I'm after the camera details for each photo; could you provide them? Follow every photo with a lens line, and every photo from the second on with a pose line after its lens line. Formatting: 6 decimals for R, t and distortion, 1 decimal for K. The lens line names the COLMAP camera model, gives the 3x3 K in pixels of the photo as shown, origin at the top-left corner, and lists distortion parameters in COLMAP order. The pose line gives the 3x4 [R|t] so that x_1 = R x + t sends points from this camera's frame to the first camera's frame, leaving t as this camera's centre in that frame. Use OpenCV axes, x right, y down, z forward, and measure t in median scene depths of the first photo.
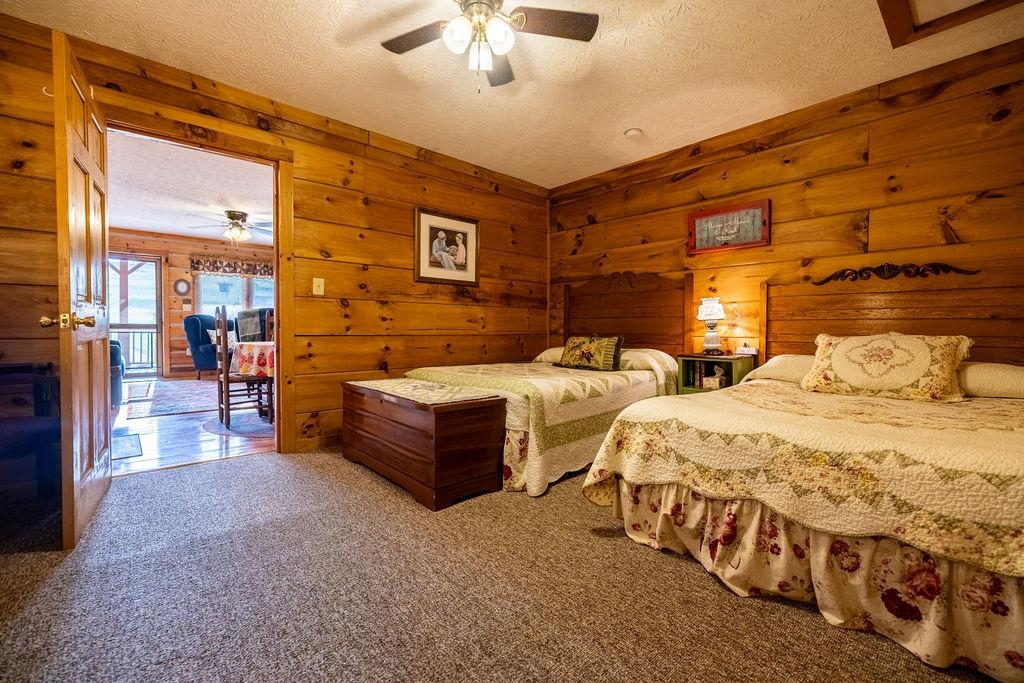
lens RADIAL K [[432.8, 0, 512.0], [0, 432.8, 338.7], [0, 0, 1]] dist [0.001079, 0.000221]
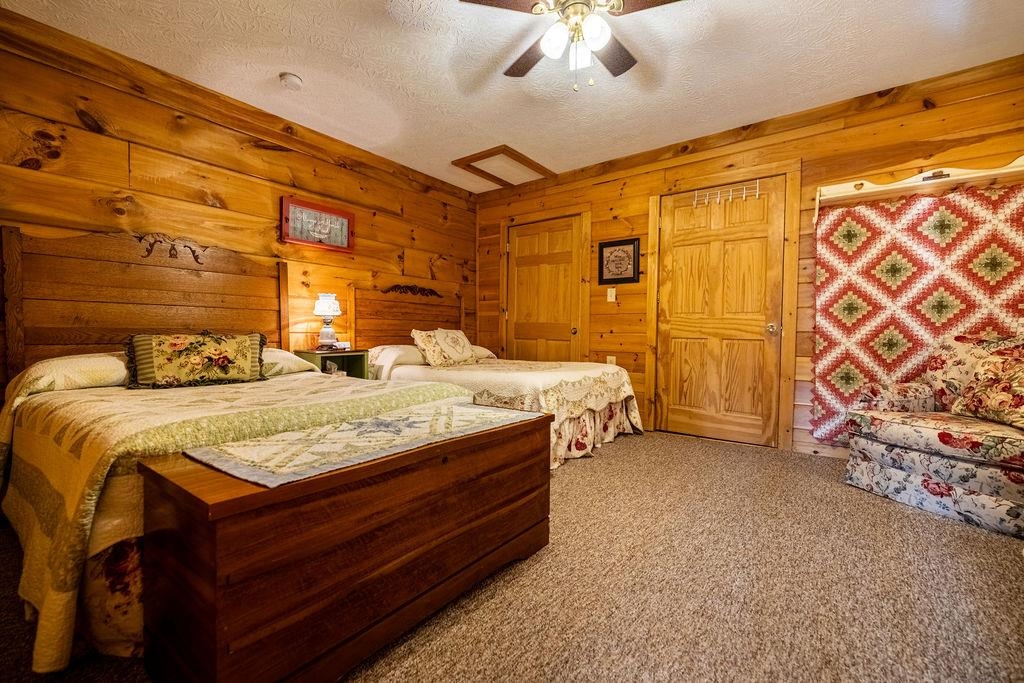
lens RADIAL K [[432.8, 0, 512.3], [0, 432.8, 339.7], [0, 0, 1]] dist [0.001079, 0.000221]
pose [[-0.190711, -0.017527, 0.981490, -0.623774], [0.018384, 0.999601, 0.021423, -0.001445], [-0.981474, 0.022129, -0.190313, 0.788883]]
